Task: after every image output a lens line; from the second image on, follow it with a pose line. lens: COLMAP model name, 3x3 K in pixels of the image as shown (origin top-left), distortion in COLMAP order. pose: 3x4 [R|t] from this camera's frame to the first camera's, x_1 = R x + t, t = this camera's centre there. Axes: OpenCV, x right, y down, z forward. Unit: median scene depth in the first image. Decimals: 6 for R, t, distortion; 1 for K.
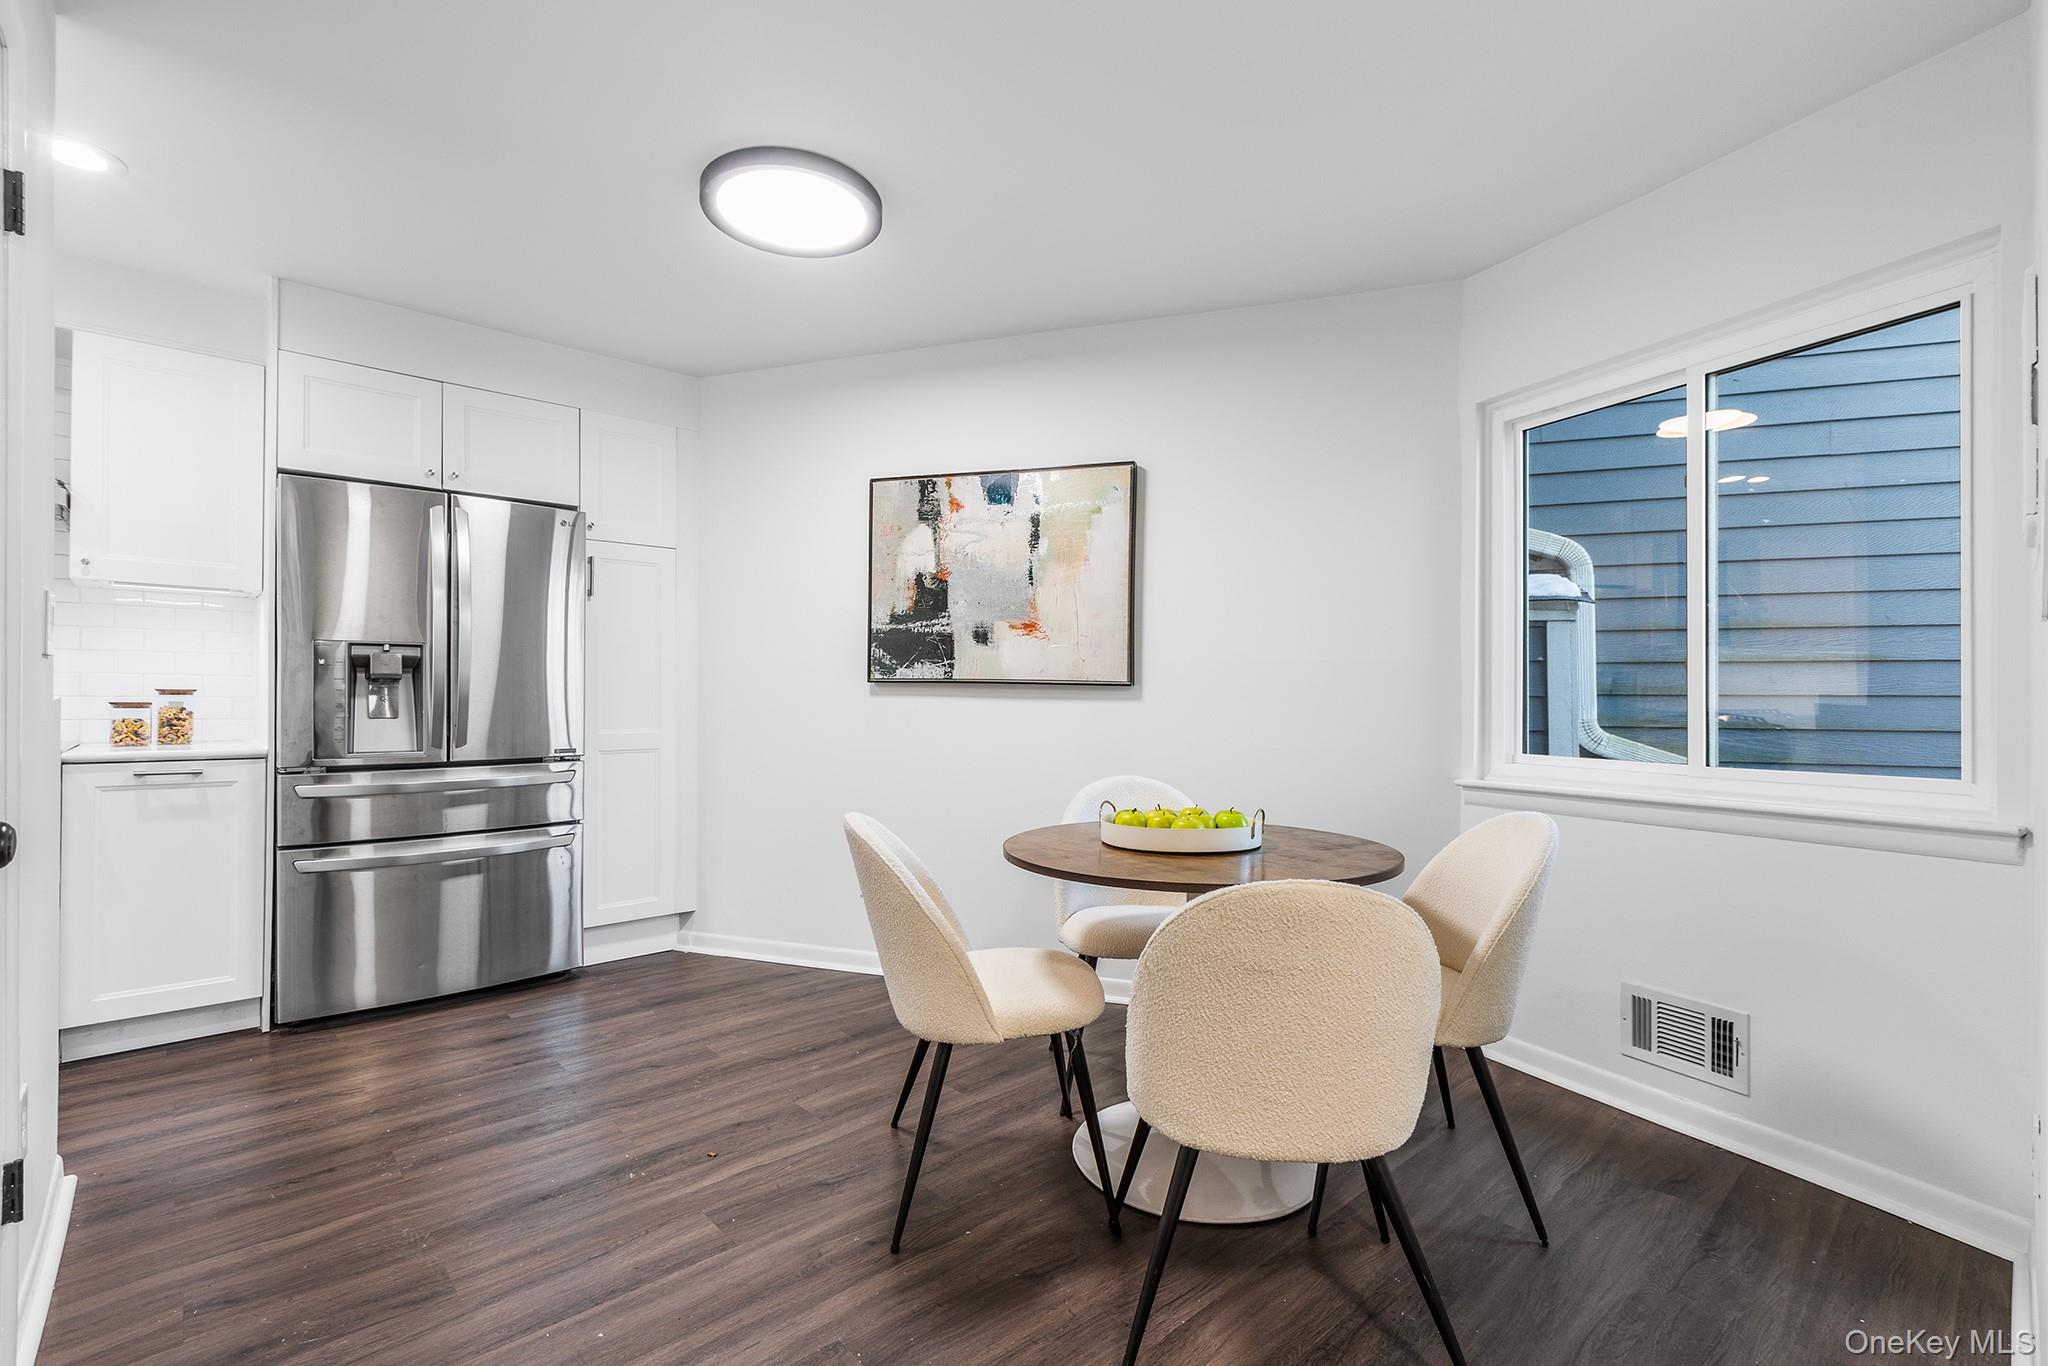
lens RADIAL K [[926.3, 0, 1002.6], [0, 926.3, 697.8], [0, 0, 1]] dist [0.004363, -0.001164]
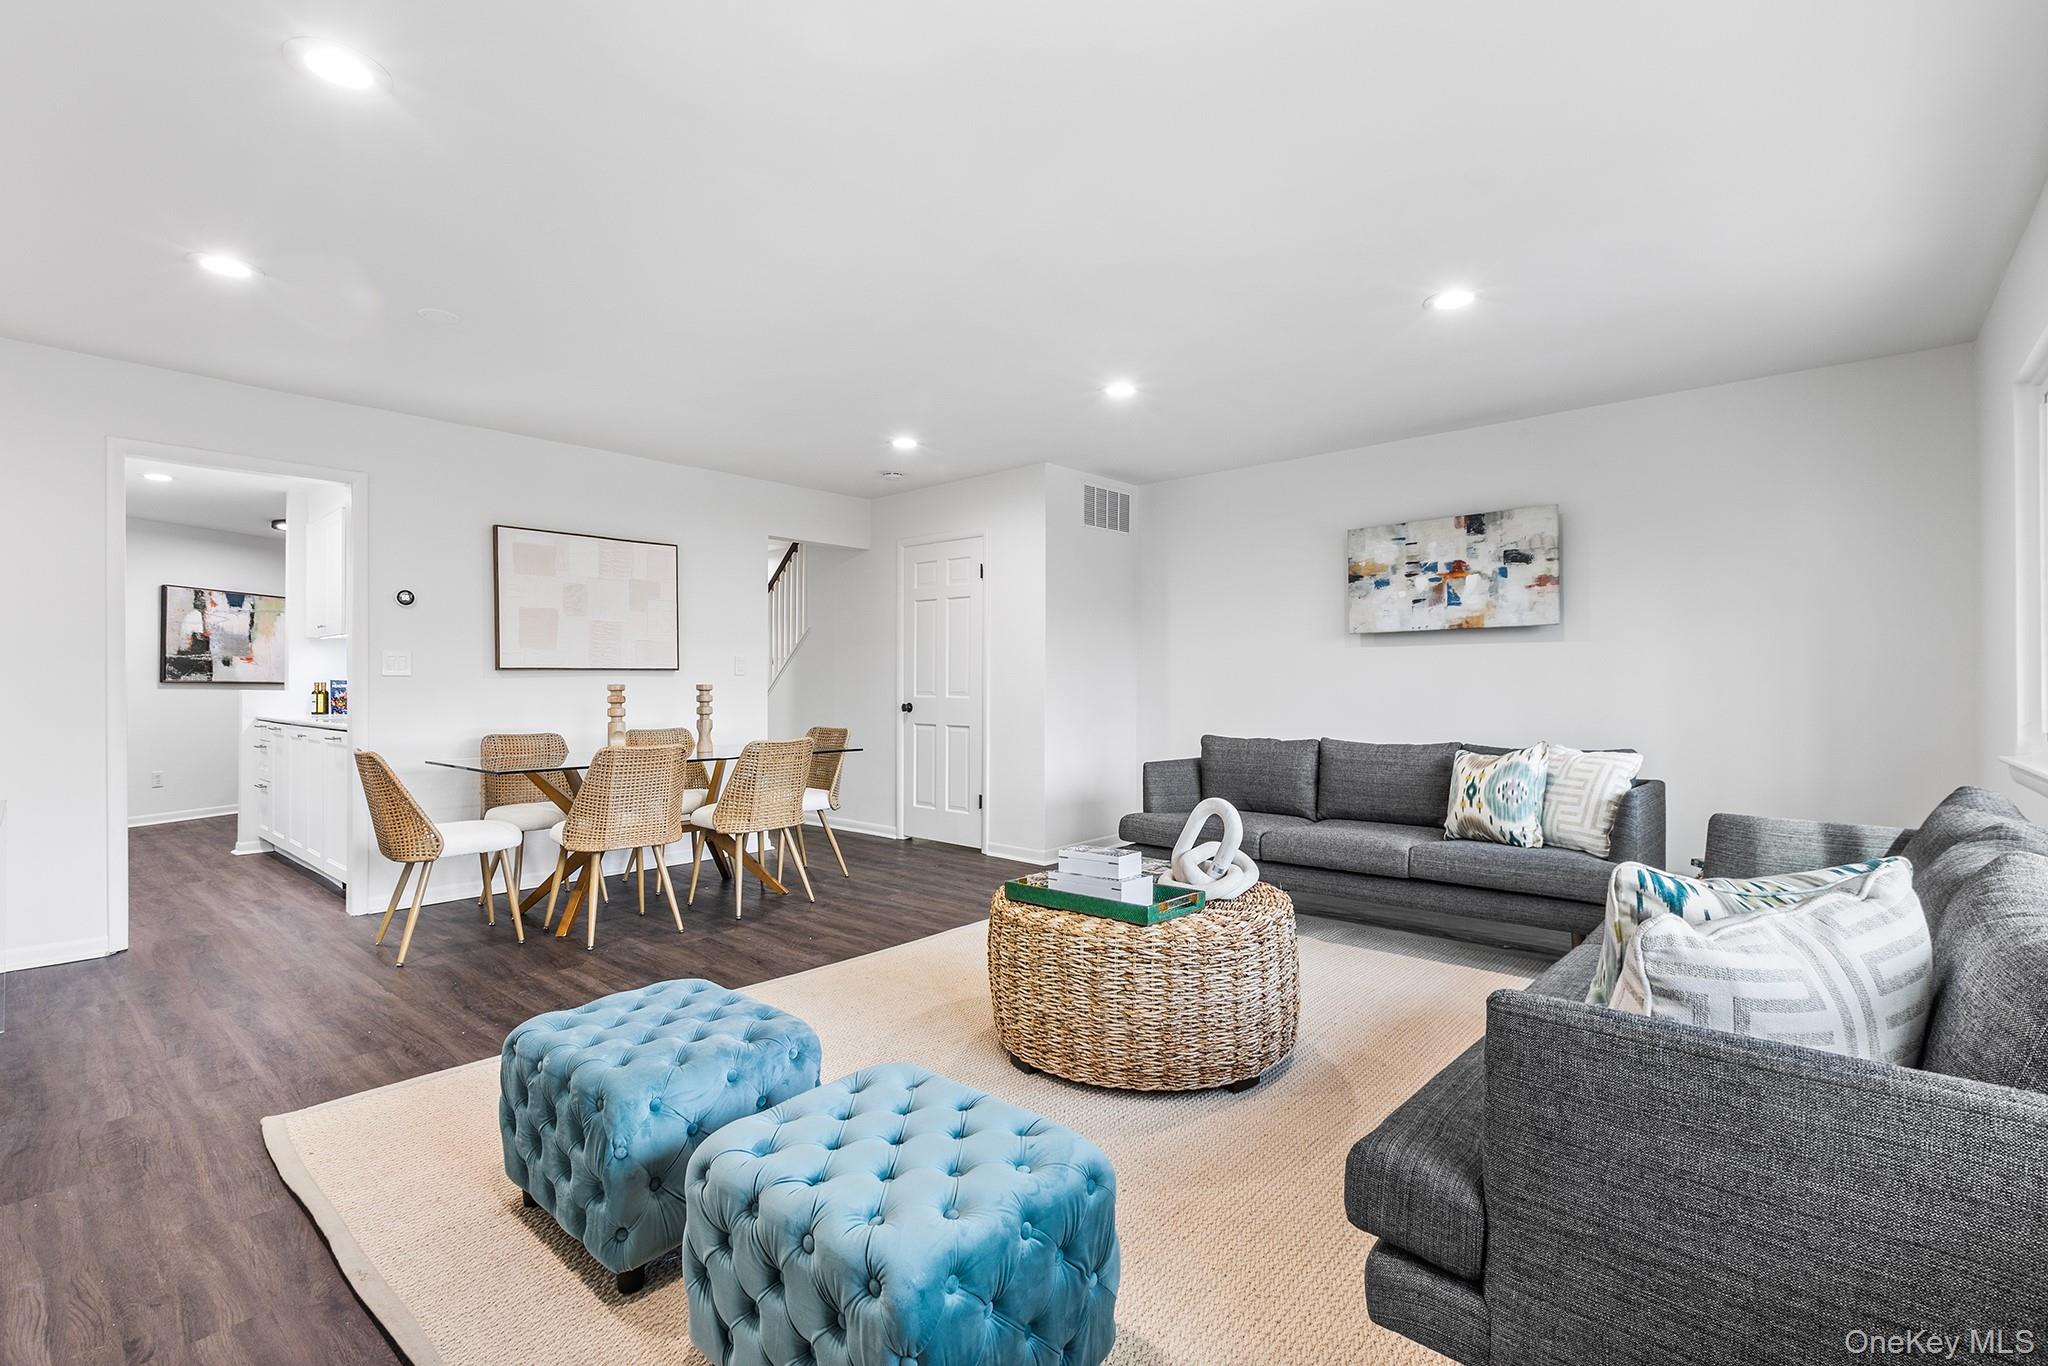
lens RADIAL K [[926.3, 0, 1017.2], [0, 926.3, 679.1], [0, 0, 1]] dist [0.004363, -0.001164]
pose [[-0.070883, 0.004212, 0.997476, -2.445367], [0.008984, 0.999953, -0.003584, 0.000688], [-0.997444, 0.008707, -0.070918, -0.788271]]
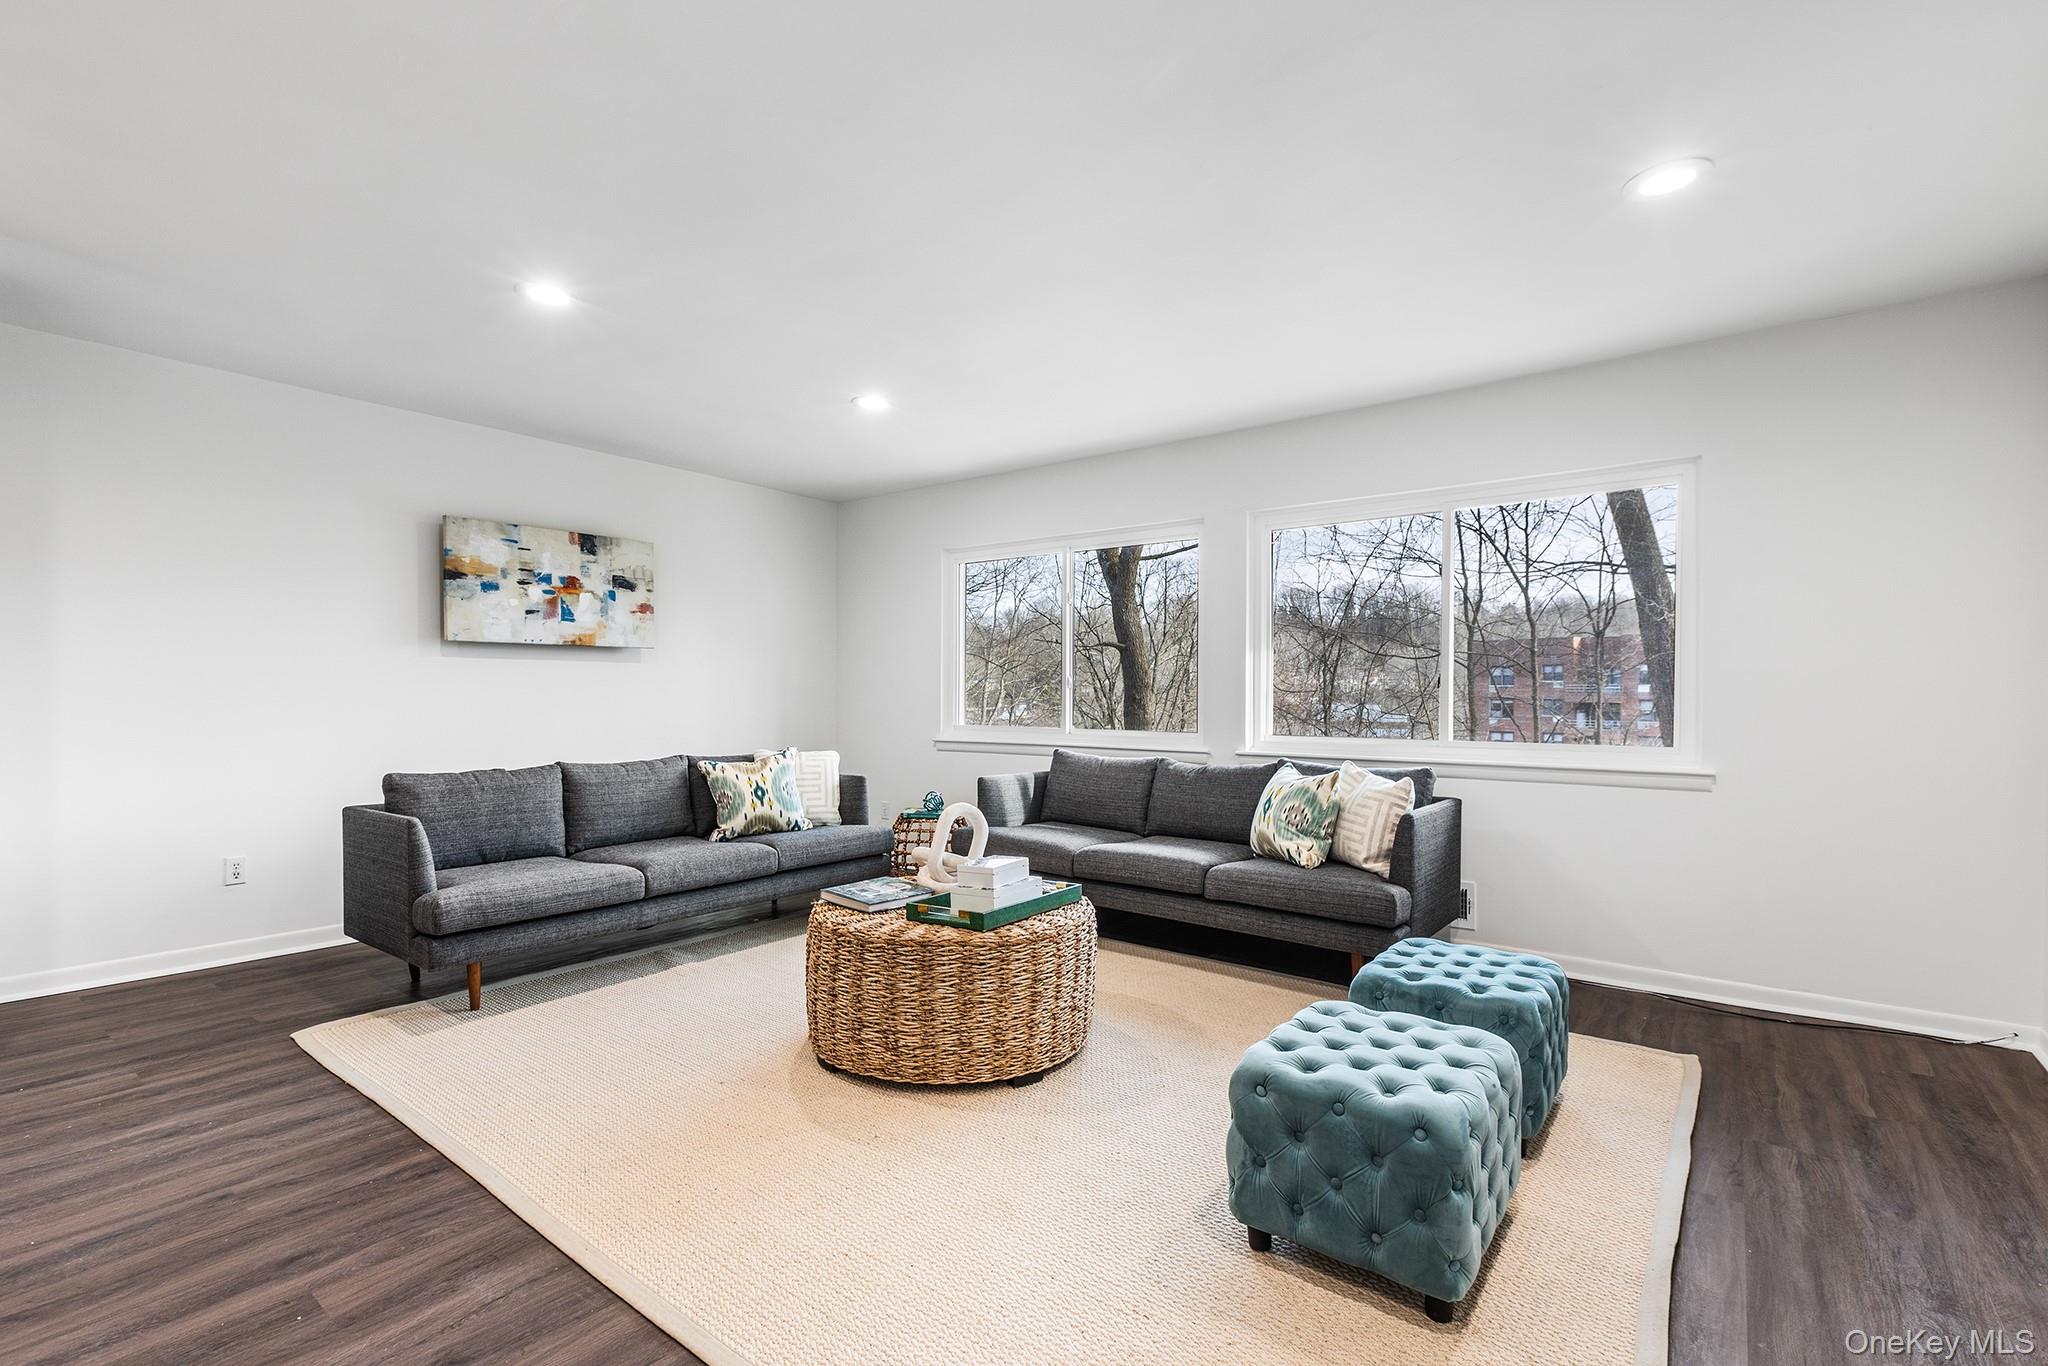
lens RADIAL K [[926.3, 0, 1016.4], [0, 926.3, 700.4], [0, 0, 1]] dist [0.004363, -0.001164]
pose [[-0.990821, -0.004858, -0.135090, -1.566561], [-0.006474, 0.999913, 0.011526, -0.011698], [0.135022, 0.012295, -0.990766, -0.076790]]
